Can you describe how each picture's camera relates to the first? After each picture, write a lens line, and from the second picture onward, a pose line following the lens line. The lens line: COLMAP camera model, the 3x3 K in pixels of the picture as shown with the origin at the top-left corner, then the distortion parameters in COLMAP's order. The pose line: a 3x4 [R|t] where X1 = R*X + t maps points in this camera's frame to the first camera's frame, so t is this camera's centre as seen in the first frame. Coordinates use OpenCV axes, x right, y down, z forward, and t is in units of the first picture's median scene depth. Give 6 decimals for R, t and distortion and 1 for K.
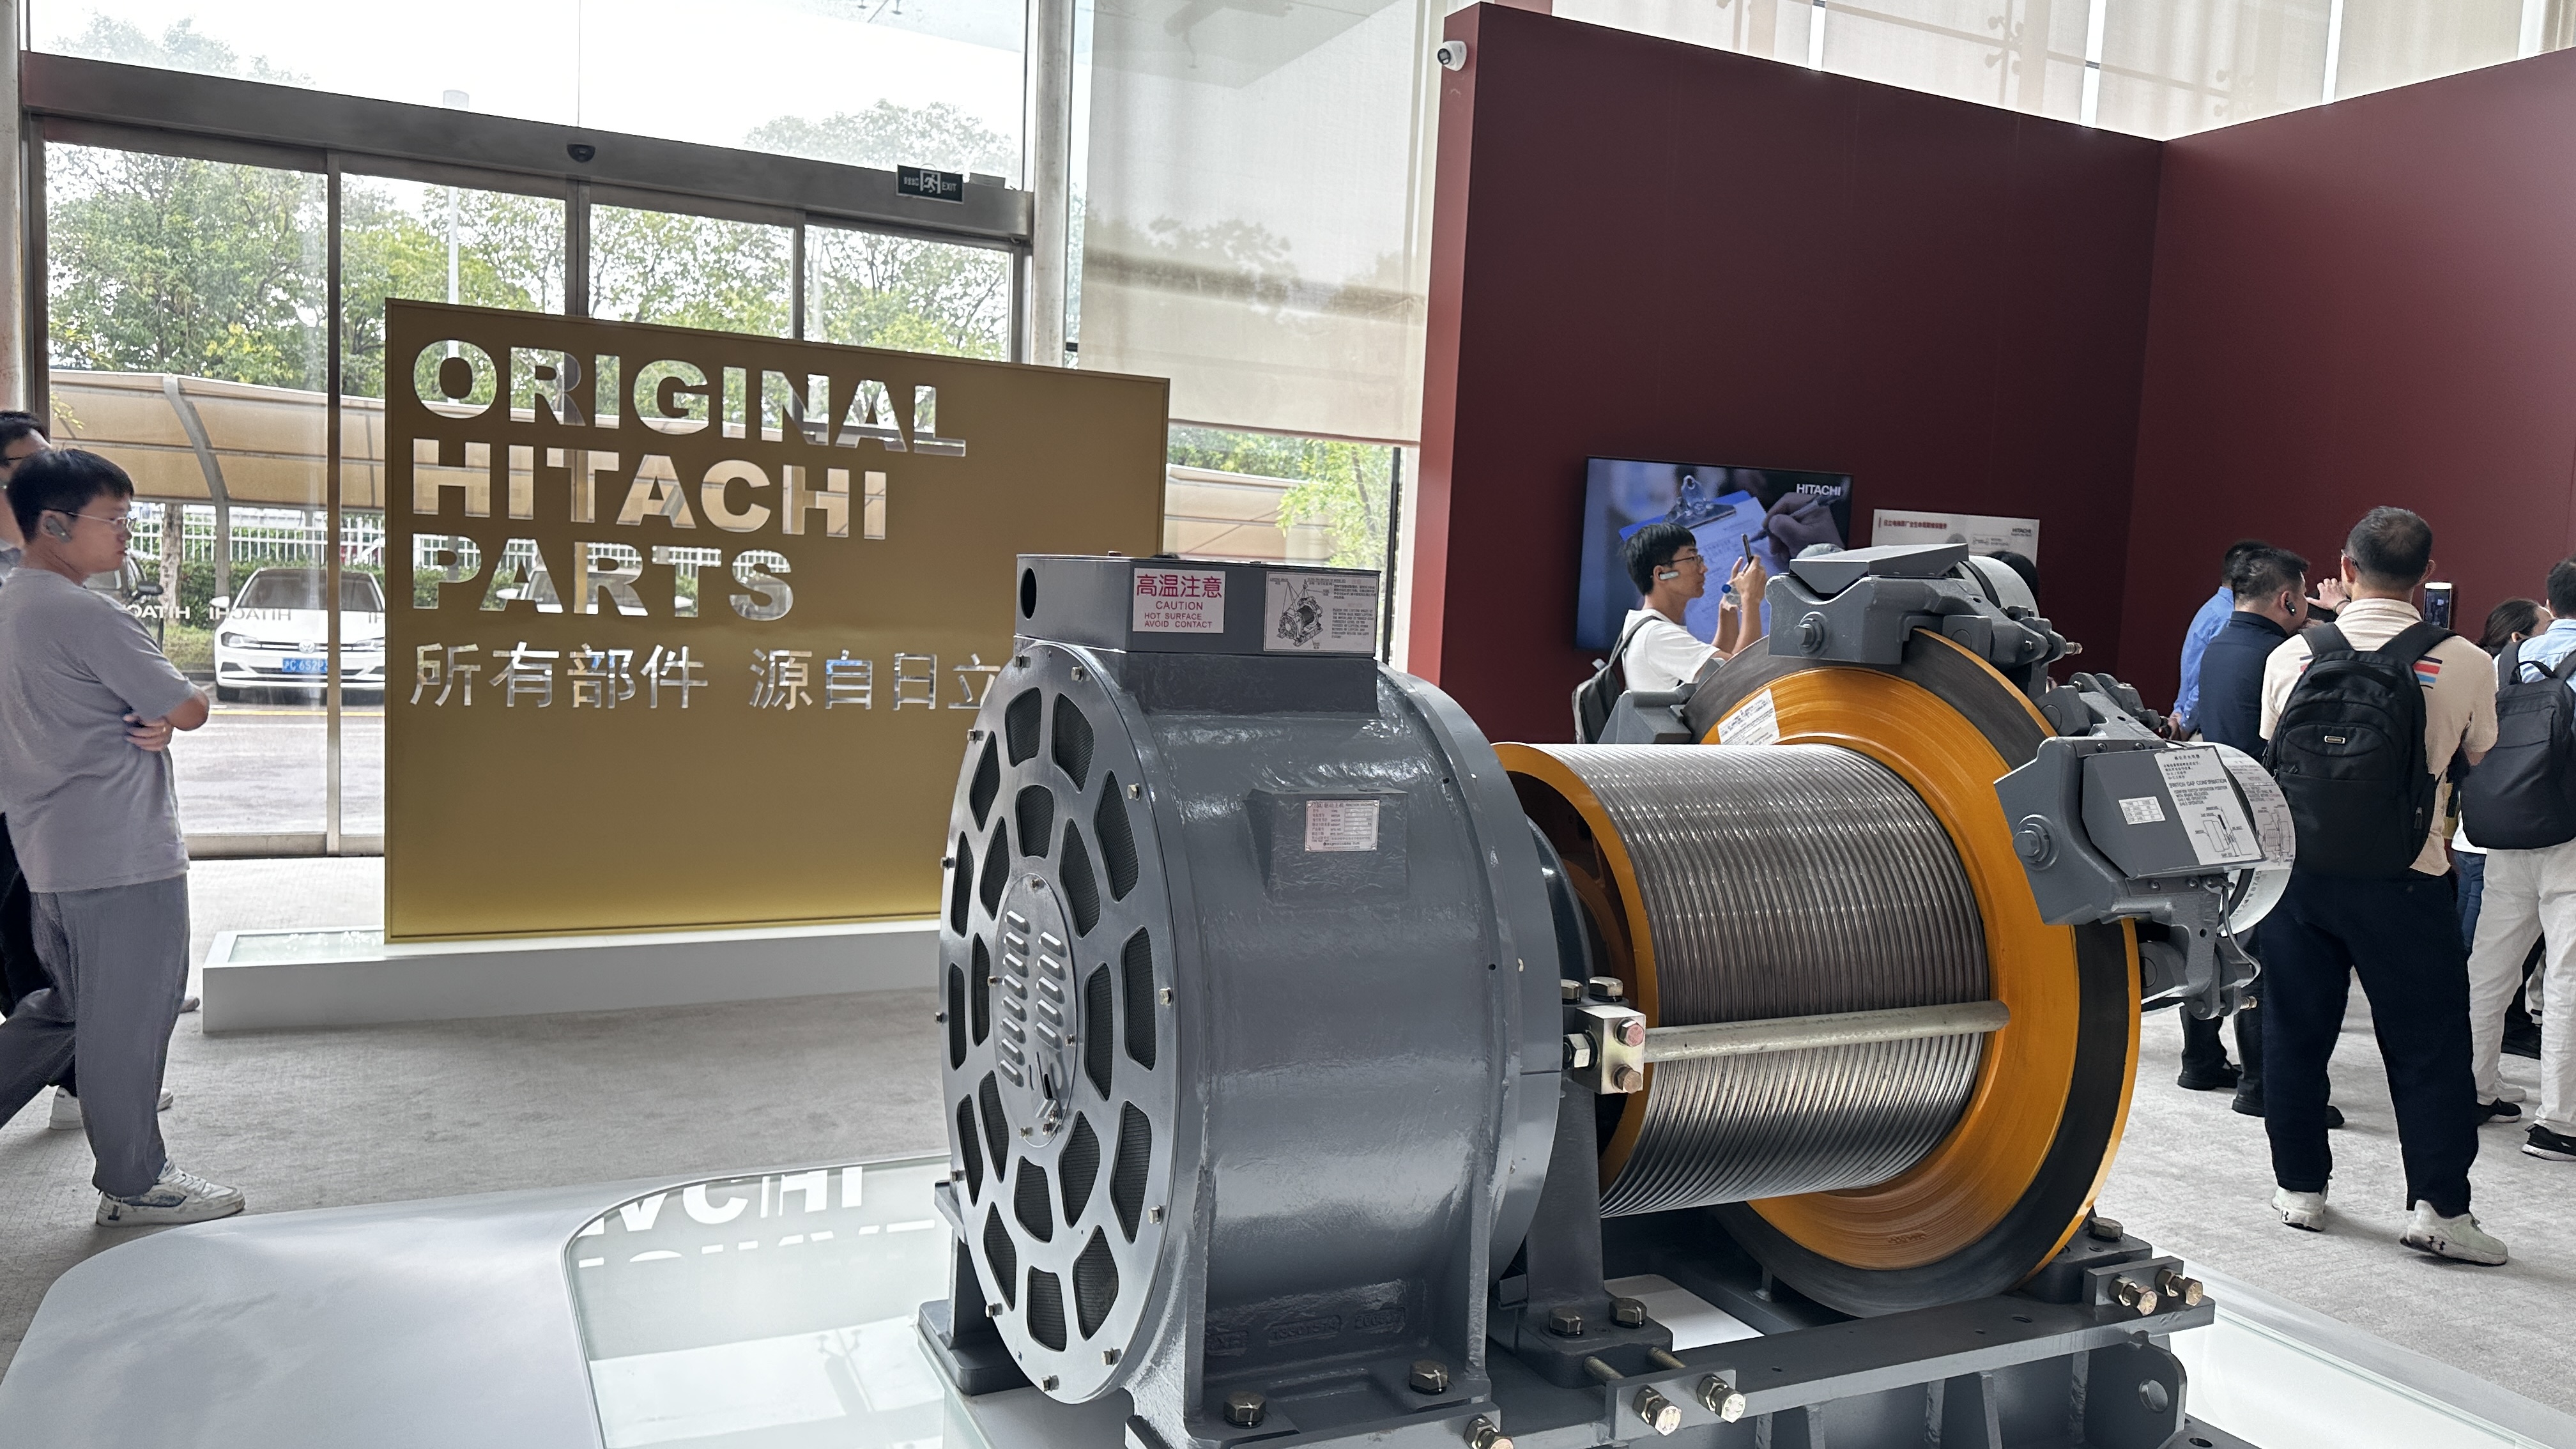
lens RADIAL K [[1842.3, 0, 1288.0], [0, 1842.3, 724.5], [0, 0, 1]] dist [0.077147, 0.000159]
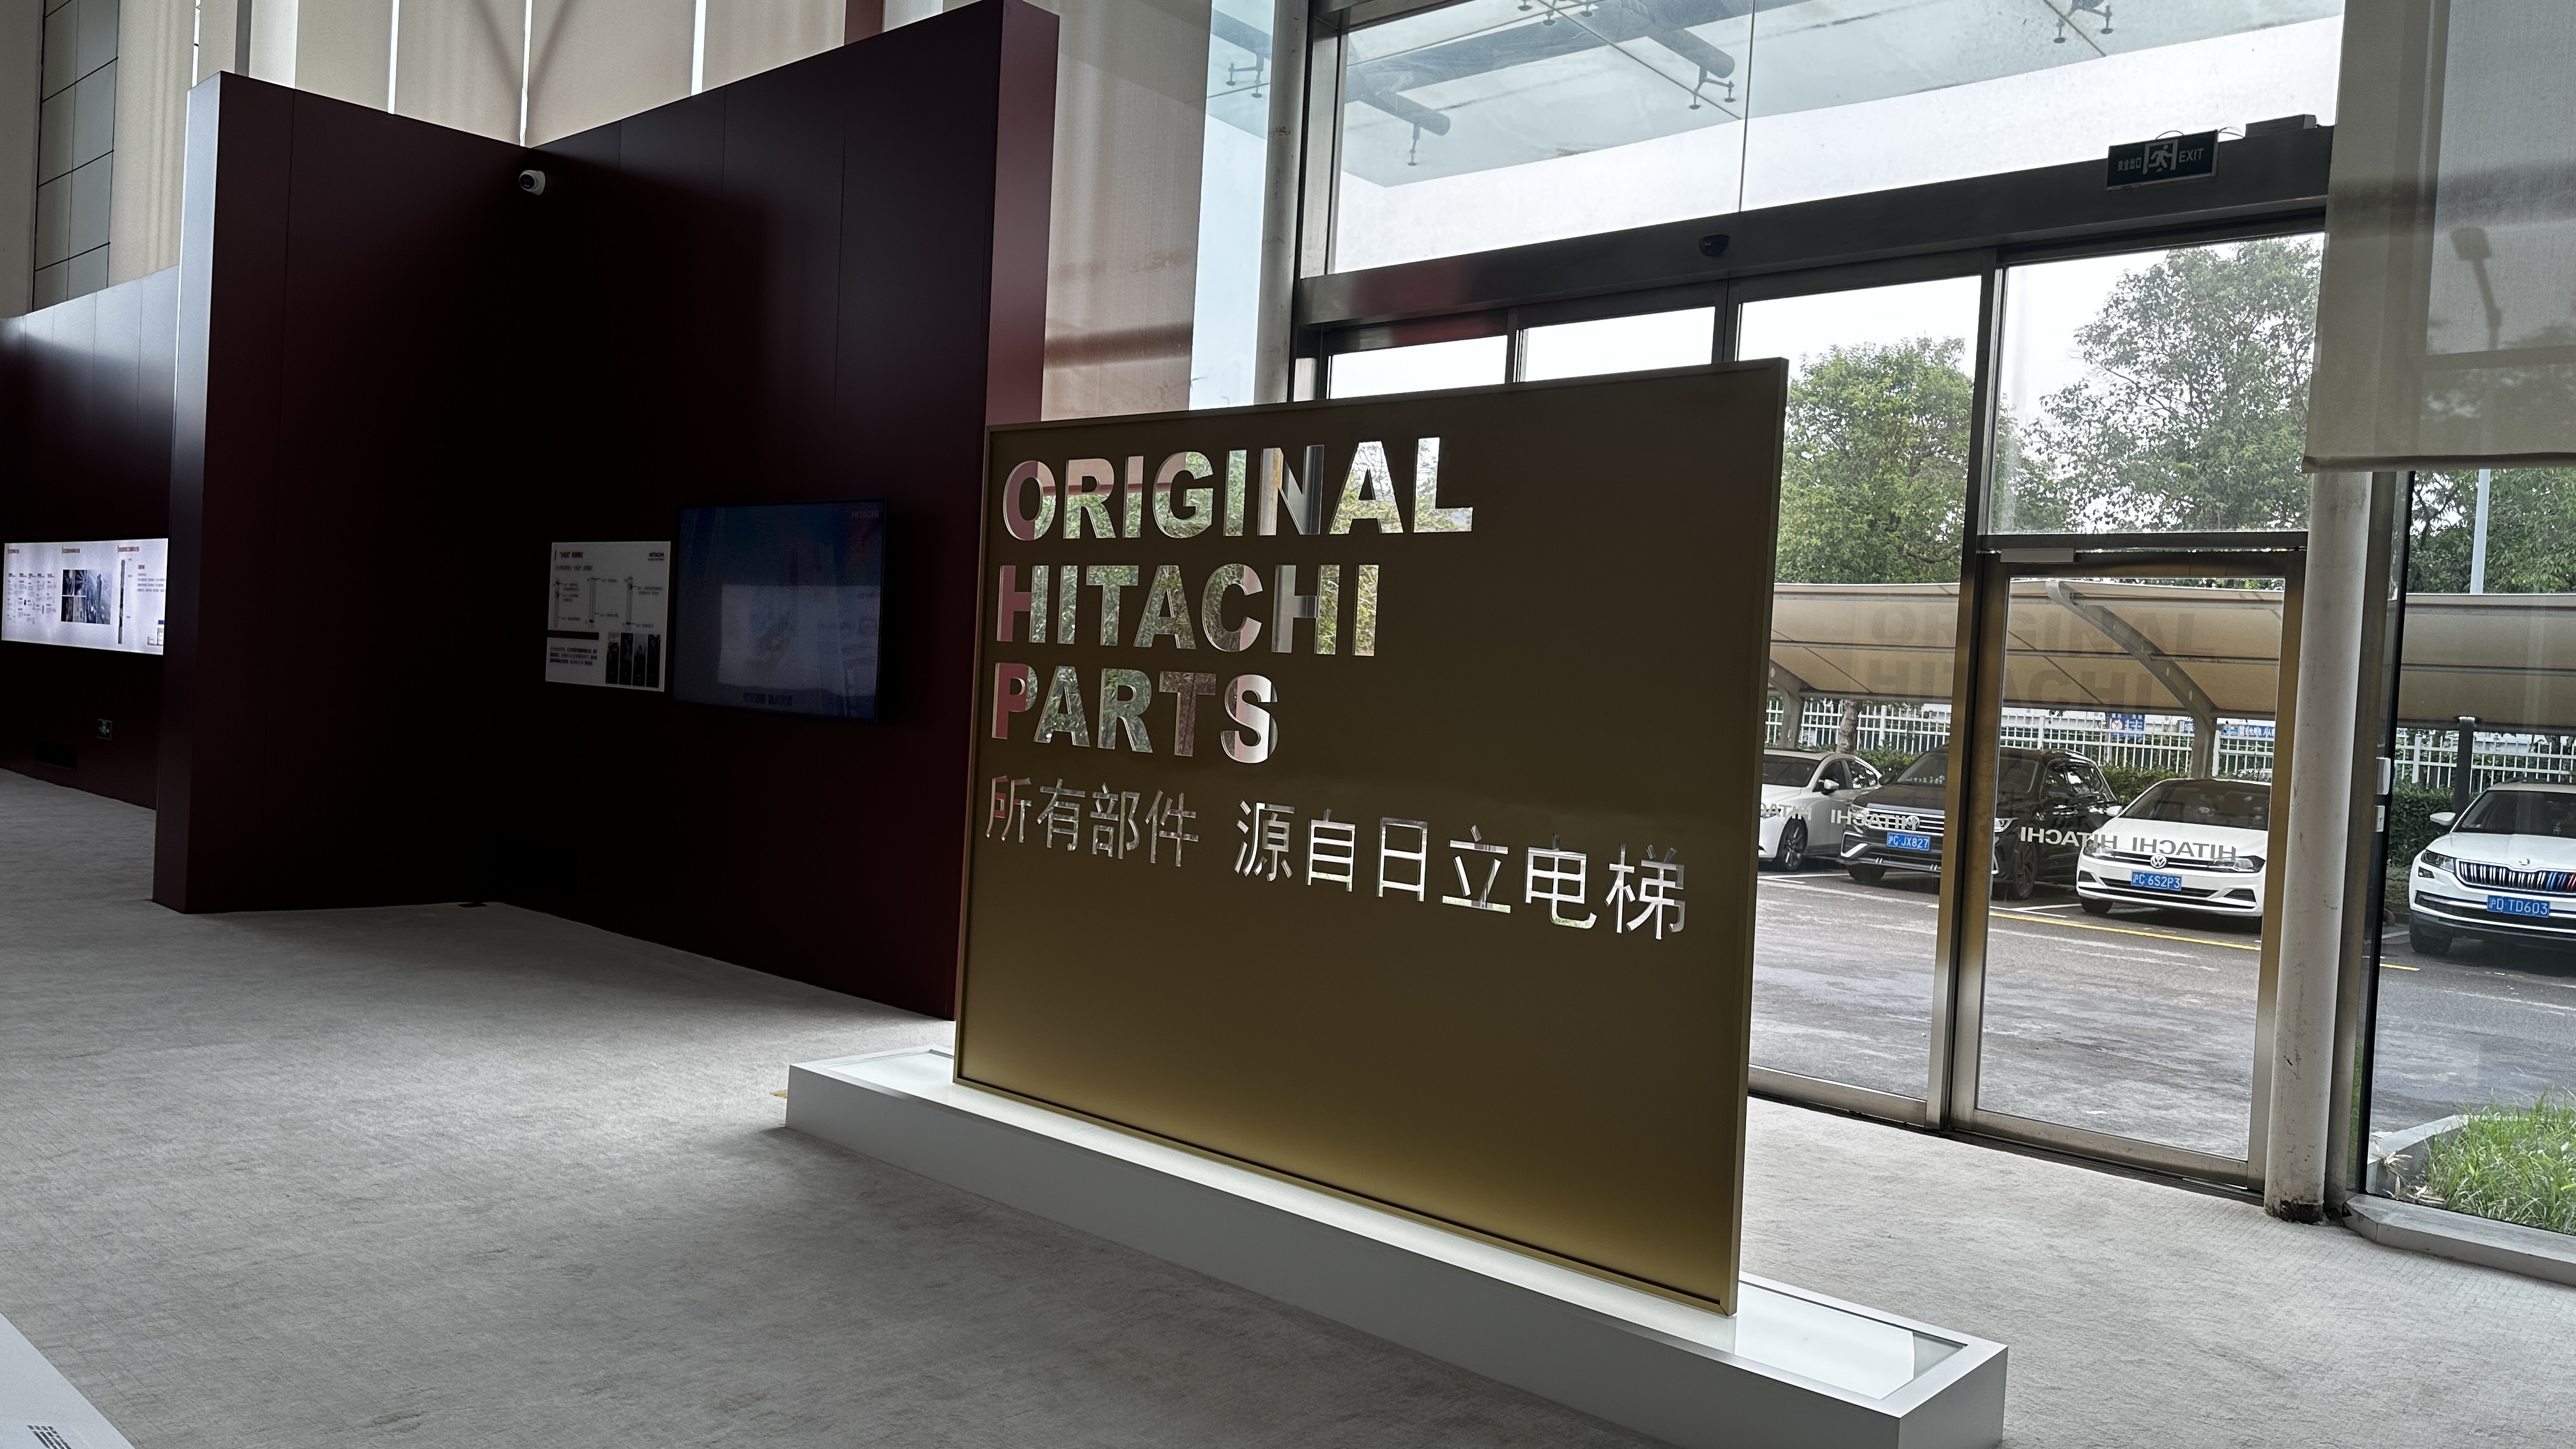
lens RADIAL K [[1842.3, 0, 1288.0], [0, 1842.3, 724.5], [0, 0, 1]] dist [0.077147, 0.000159]
pose [[0.389184, -0.004554, -0.921149, 0.450735], [-0.112162, 0.992313, -0.052294, -0.034537], [0.914306, 0.123670, 0.385681, 0.729138]]
